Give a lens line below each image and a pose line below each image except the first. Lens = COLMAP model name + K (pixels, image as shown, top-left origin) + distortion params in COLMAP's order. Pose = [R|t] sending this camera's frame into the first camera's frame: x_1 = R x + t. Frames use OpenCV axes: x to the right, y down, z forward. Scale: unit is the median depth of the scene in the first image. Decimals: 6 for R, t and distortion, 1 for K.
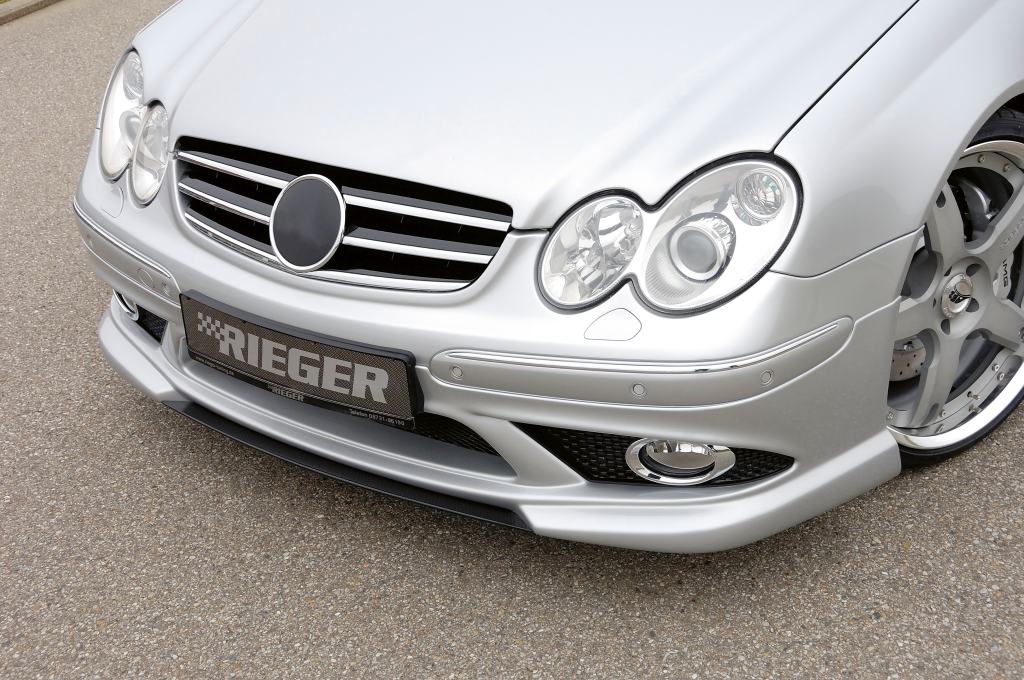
lens RADIAL K [[1580.1, 0, 514.4], [0, 1580.1, 345.4], [0, 0, 1]] dist [0.188890, 0.000000]
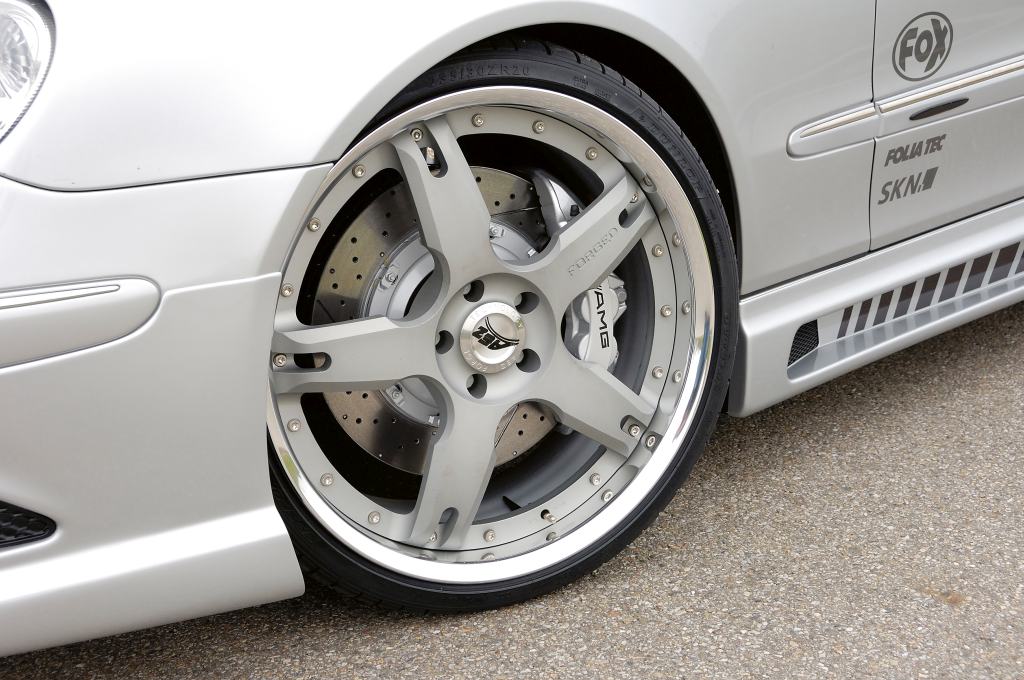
lens RADIAL K [[1573.6, 0, 512.4], [0, 1573.6, 340.4], [0, 0, 1]] dist [0.190245, 0.000000]
pose [[0.979566, 0.093110, -0.178271, 0.425559], [-0.126222, 0.974697, -0.184484, 0.090996], [0.156583, 0.203216, 0.966532, 0.428973]]
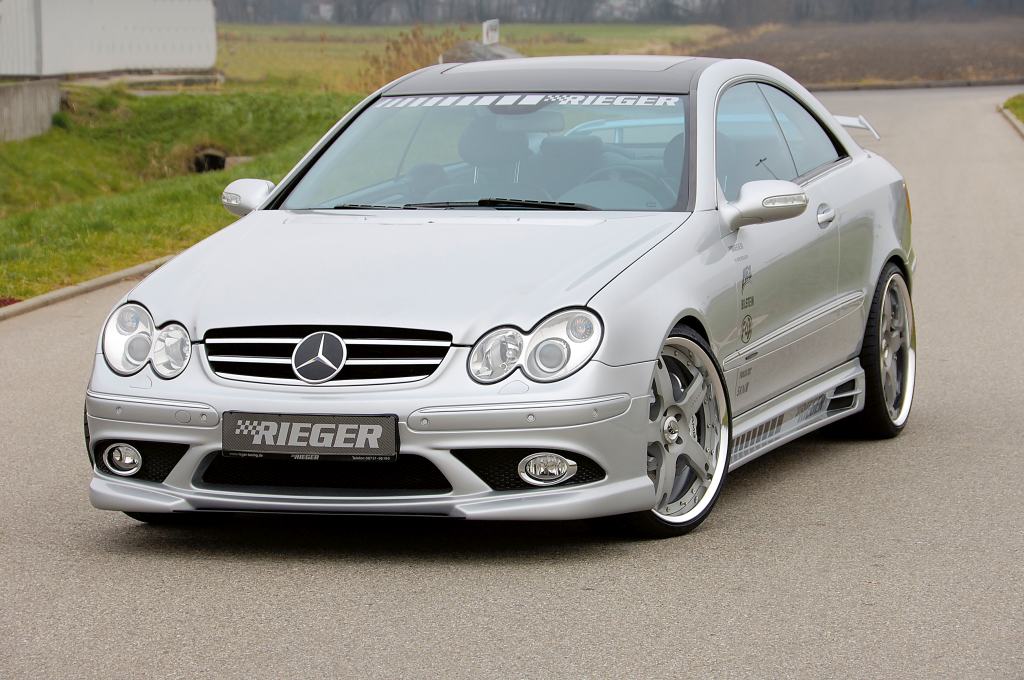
lens RADIAL K [[4158.7, 0, 507.0], [0, 4158.7, 338.4], [0, 0, 1]] dist [4.238485, 0.000000]
pose [[0.949654, 0.046079, 0.309892, -1.376482], [0.083232, 0.916477, -0.391335, 1.737024], [-0.302041, 0.397426, 0.866501, -3.075884]]
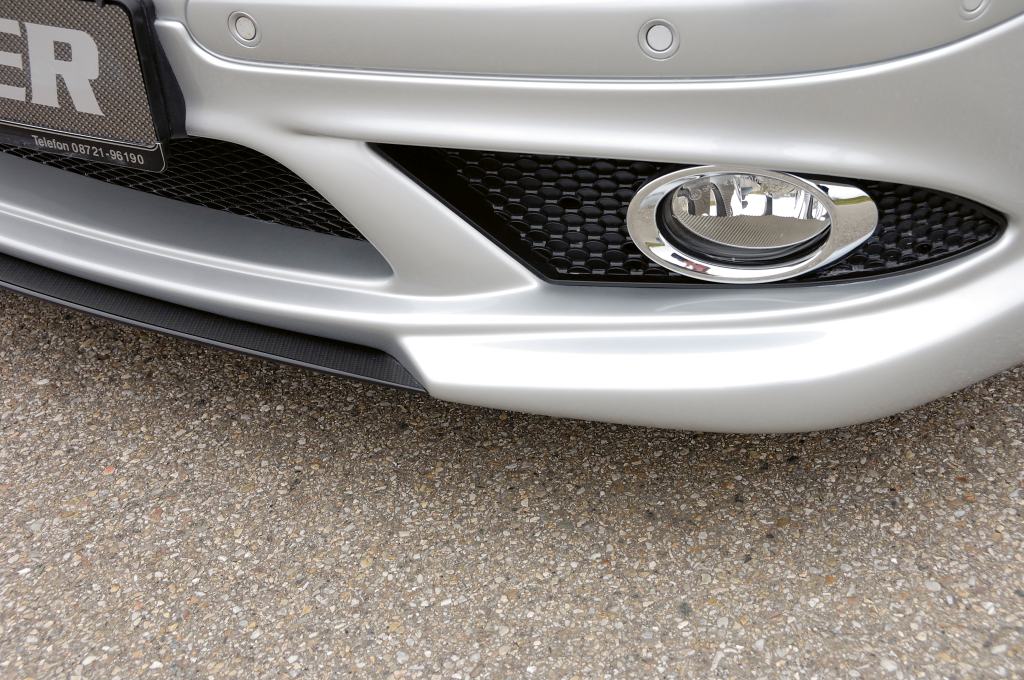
lens RADIAL K [[1573.6, 0, 514.2], [0, 1573.6, 342.6], [0, 0, 1]] dist [0.190245, 0.000000]
pose [[0.999977, -0.006280, 0.002594, 0.035876], [0.006169, 0.999148, 0.040806, 0.083767], [-0.002848, -0.040789, 0.999164, 0.535551]]
